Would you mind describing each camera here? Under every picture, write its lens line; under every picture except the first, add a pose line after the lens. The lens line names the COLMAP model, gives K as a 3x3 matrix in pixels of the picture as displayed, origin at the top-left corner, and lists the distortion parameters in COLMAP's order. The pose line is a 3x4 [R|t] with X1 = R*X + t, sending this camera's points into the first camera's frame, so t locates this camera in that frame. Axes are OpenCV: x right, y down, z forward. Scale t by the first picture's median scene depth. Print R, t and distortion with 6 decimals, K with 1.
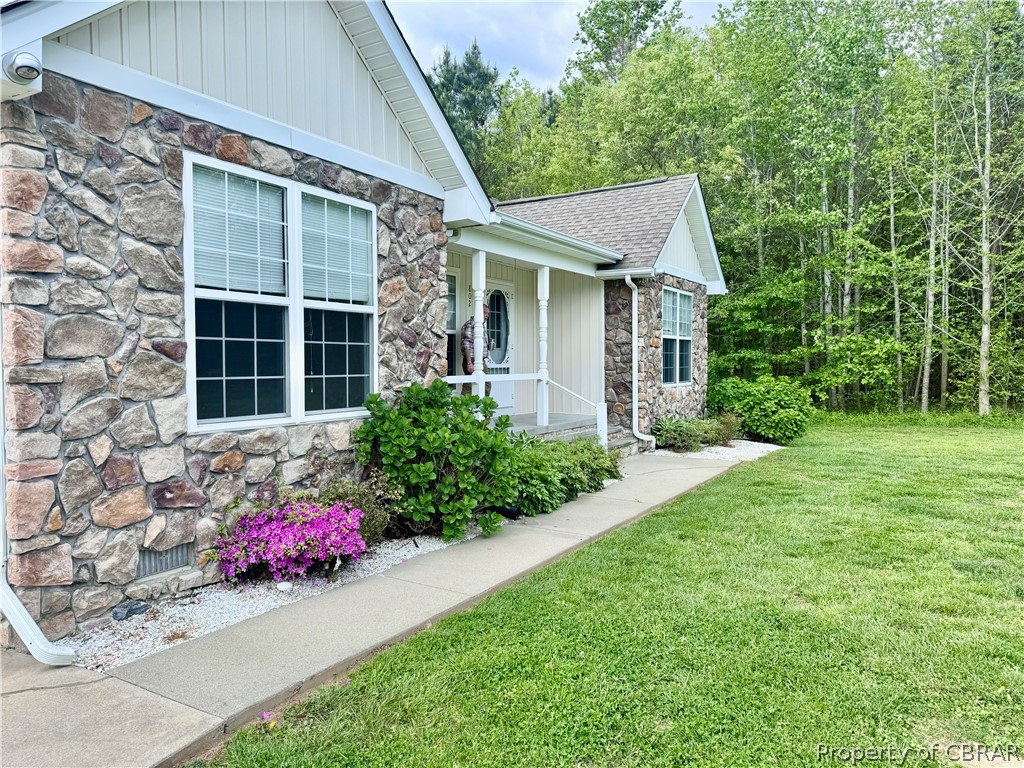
lens RADIAL K [[697.9, 0, 523.4], [0, 697.9, 381.7], [0, 0, 1]] dist [0.084978, -0.124616]
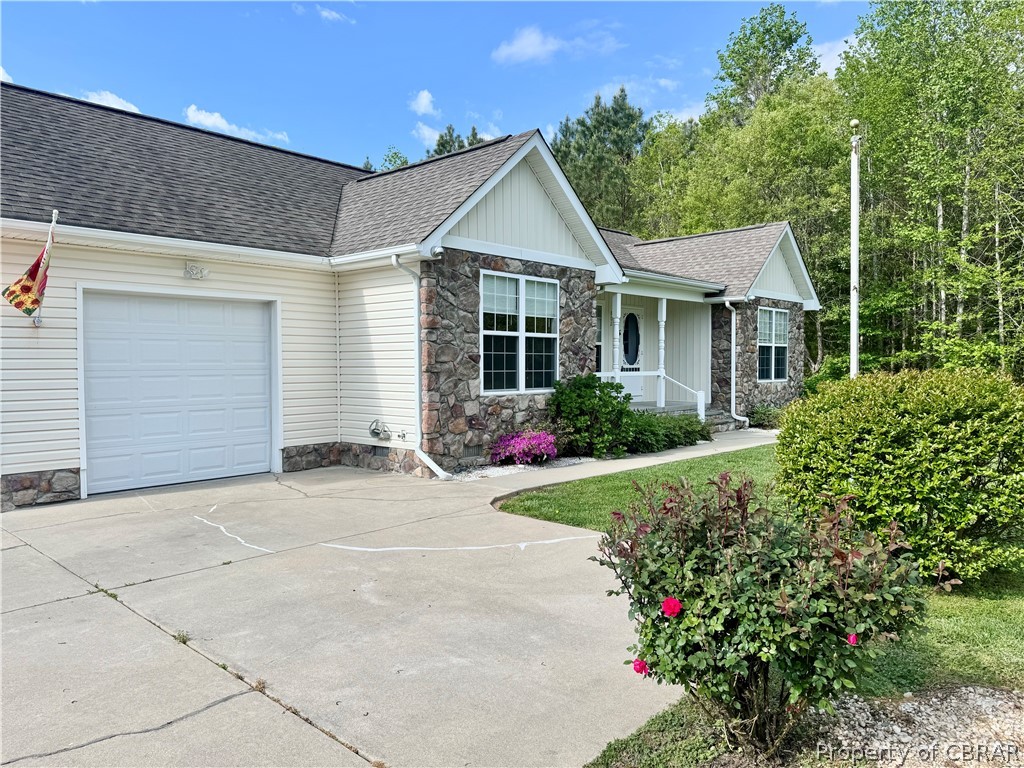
lens RADIAL K [[685.3, 0, 508.9], [0, 685.3, 382.0], [0, 0, 1]] dist [0.152528, -0.116458]
pose [[0.973467, 0.006710, -0.228731, 0.081938], [-0.007174, 0.999974, -0.001200, 0.024319], [0.228717, 0.002809, 0.973489, -0.820952]]
